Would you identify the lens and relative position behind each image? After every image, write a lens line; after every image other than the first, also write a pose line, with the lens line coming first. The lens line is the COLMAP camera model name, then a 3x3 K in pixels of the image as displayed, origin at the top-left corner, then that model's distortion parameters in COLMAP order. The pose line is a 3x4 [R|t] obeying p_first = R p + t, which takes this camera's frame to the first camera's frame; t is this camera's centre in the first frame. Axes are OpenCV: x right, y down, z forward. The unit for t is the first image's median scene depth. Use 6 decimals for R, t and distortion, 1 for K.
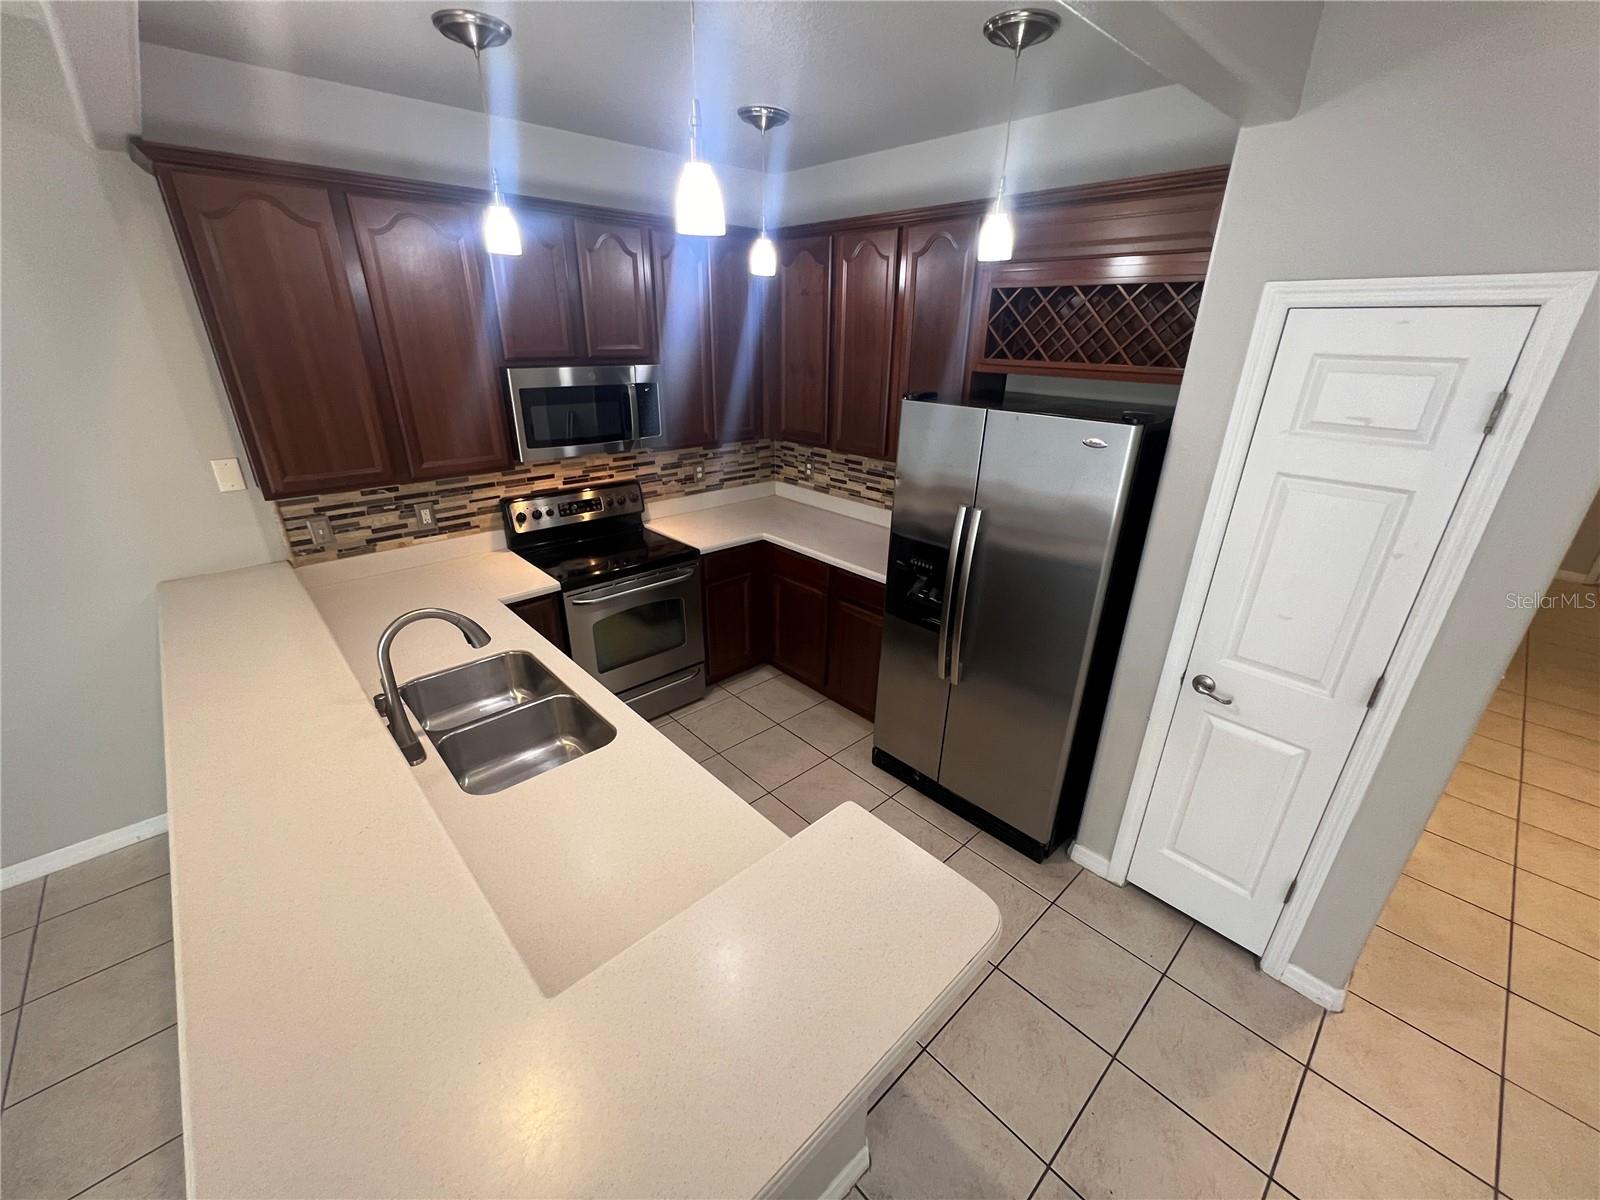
lens RADIAL K [[640.7, 0, 803.3], [0, 640.7, 599.1], [0, 0, 1]] dist [-0.000617, 0.000516]
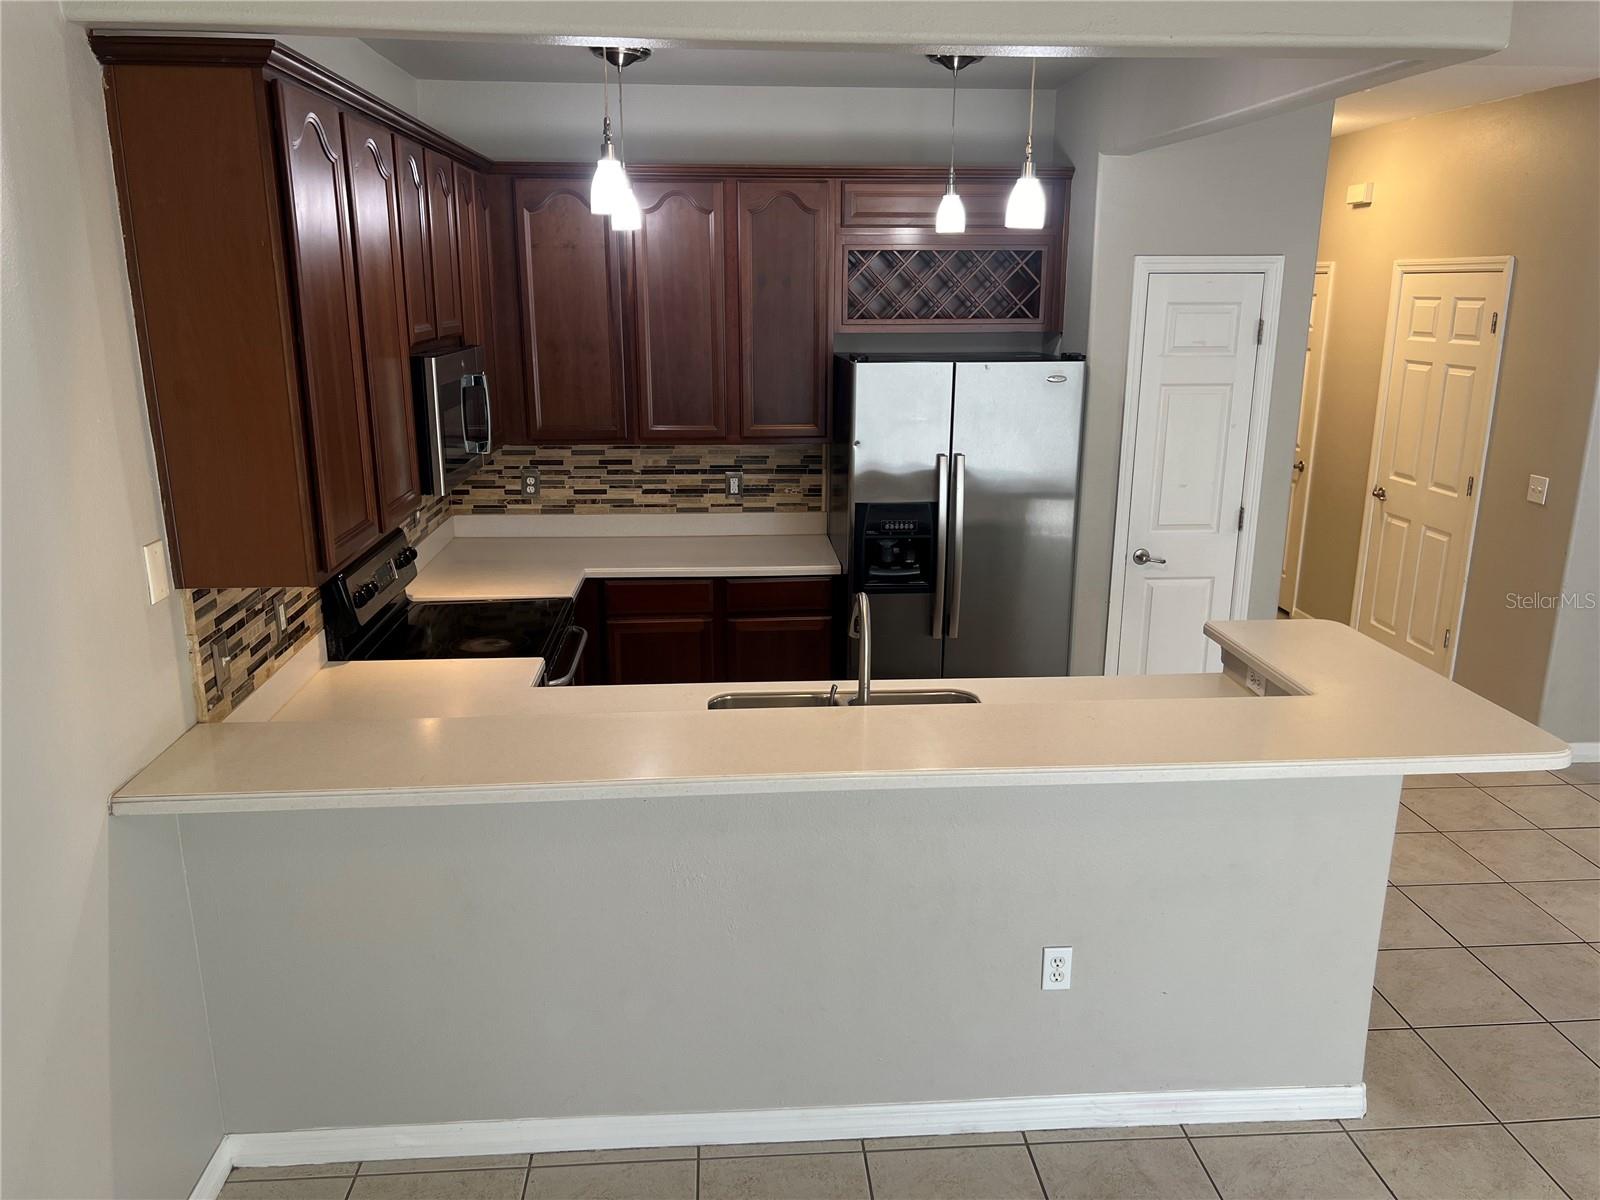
lens RADIAL K [[1214.6, 0, 796.5], [0, 1214.6, 601.7], [0, 0, 1]] dist [0.015226, -0.007931]
pose [[0.627520, -0.210659, 0.749561, -1.150378], [0.310592, 0.950517, 0.007114, -0.007290], [-0.713969, 0.228343, 0.661897, -0.053159]]
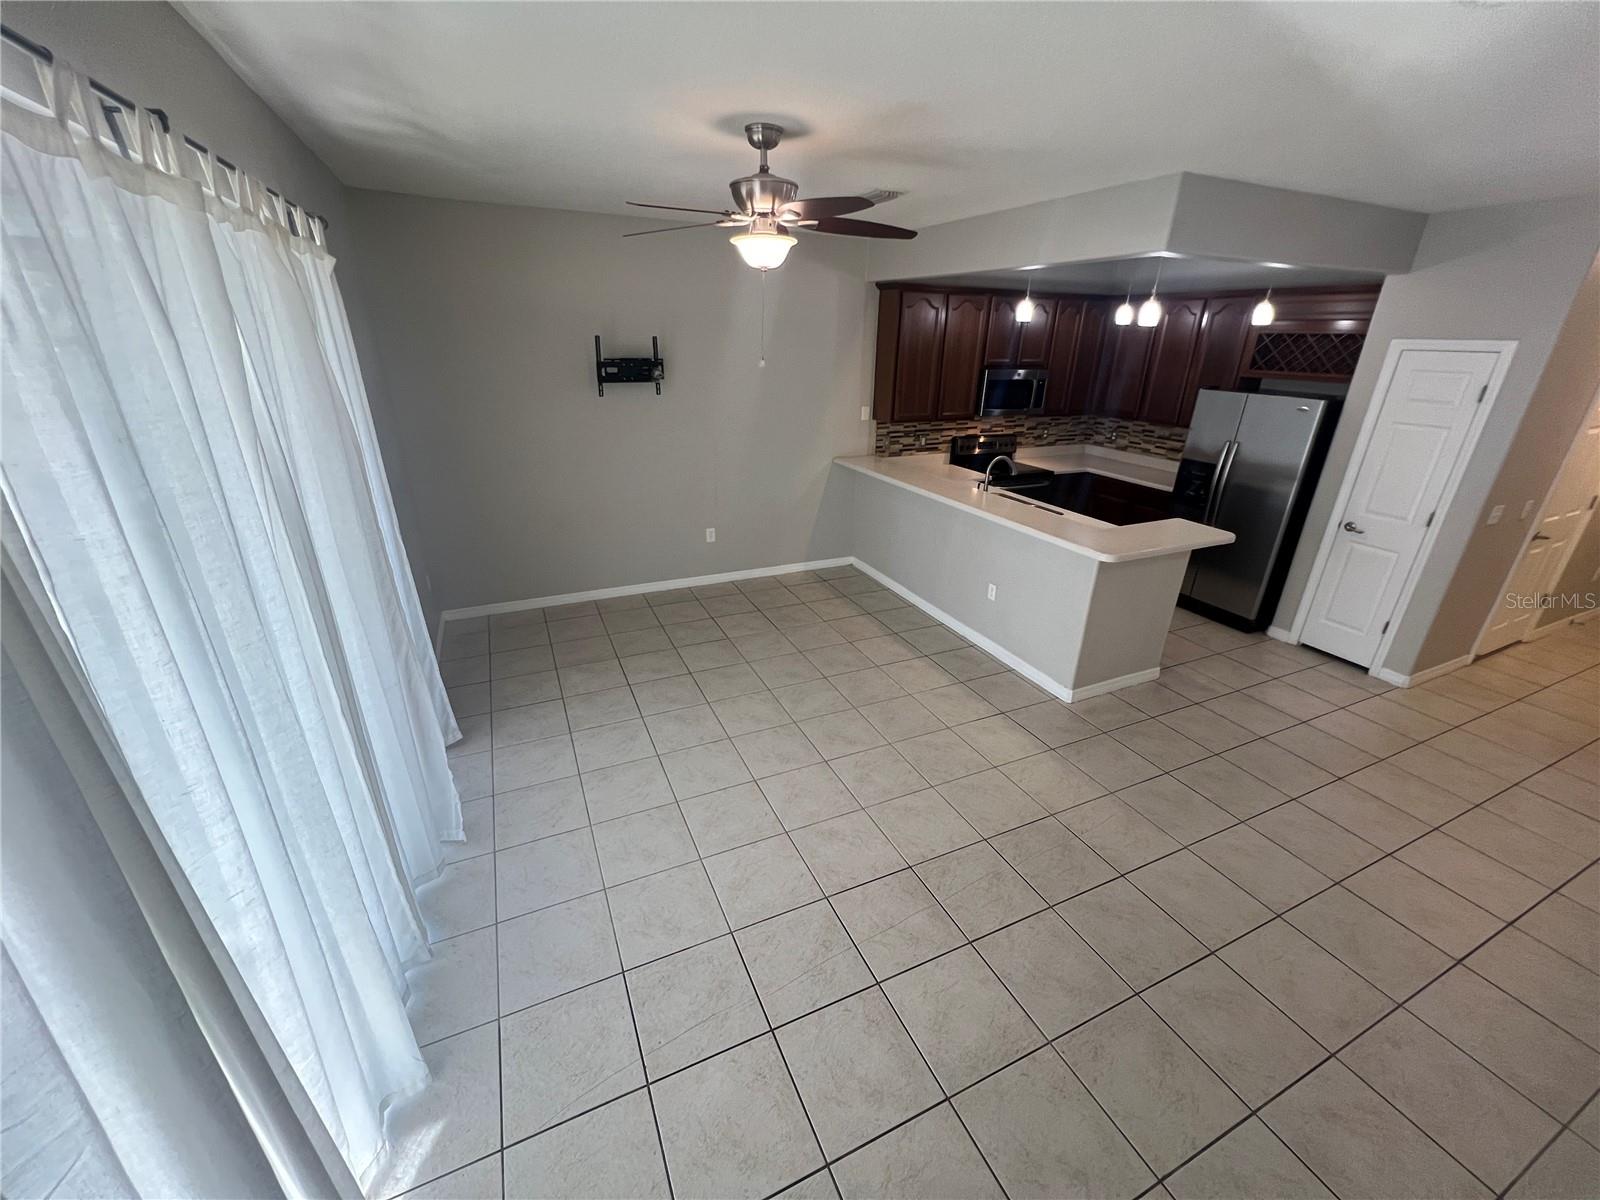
lens RADIAL K [[640.7, 0, 803.1], [0, 640.7, 601.2], [0, 0, 1]] dist [-0.000617, 0.000516]
pose [[0.951670, 0.122589, -0.281596, -0.327648], [-0.125094, 0.992103, 0.009137, 0.416524], [0.280492, 0.026531, 0.959490, -1.078217]]
